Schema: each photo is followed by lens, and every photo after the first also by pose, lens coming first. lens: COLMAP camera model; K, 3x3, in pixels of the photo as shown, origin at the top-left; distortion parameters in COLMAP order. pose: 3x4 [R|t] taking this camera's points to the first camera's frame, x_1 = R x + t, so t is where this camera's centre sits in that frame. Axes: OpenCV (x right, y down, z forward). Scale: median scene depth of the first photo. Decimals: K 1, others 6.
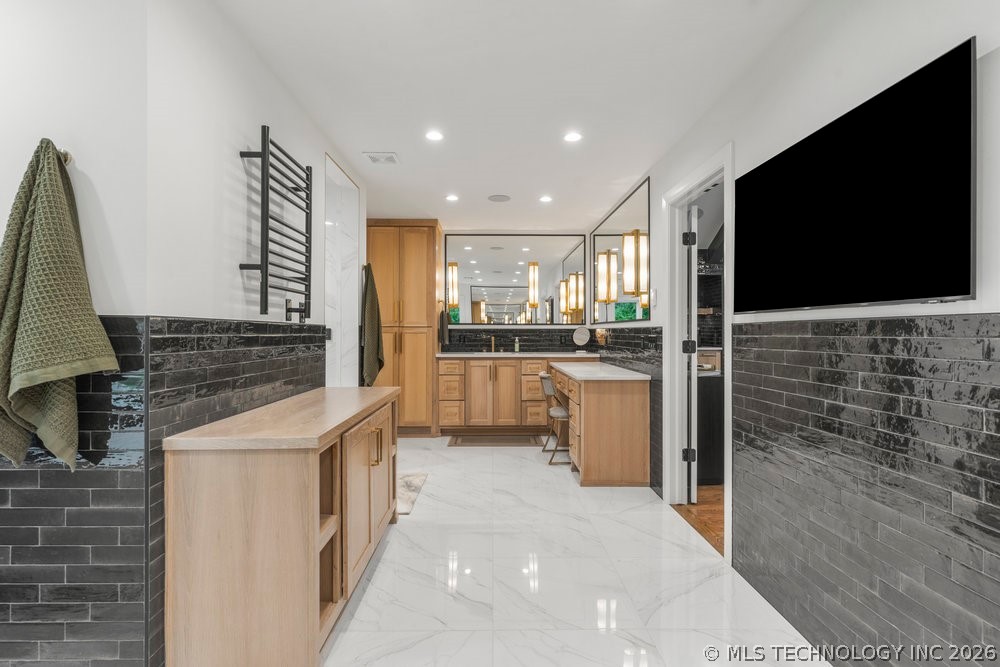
lens RADIAL K [[480.9, 0, 500.0], [0, 480.9, 333.5], [0, 0, 1]] dist [0.002084, 0.000075]
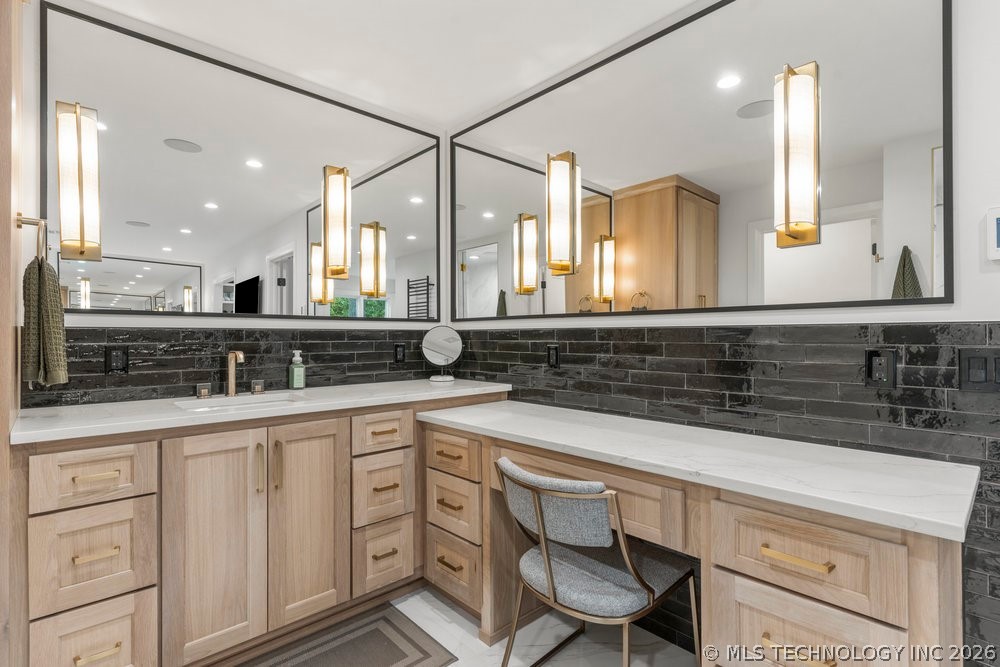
lens RADIAL K [[480.9, 0, 500.0], [0, 480.9, 333.5], [0, 0, 1]] dist [0.002084, 0.000075]
pose [[0.753090, -0.001004, 0.657917, -0.101959], [0.006412, 0.999963, -0.005814, -0.002939], [-0.657887, 0.008597, 0.753068, 0.625853]]
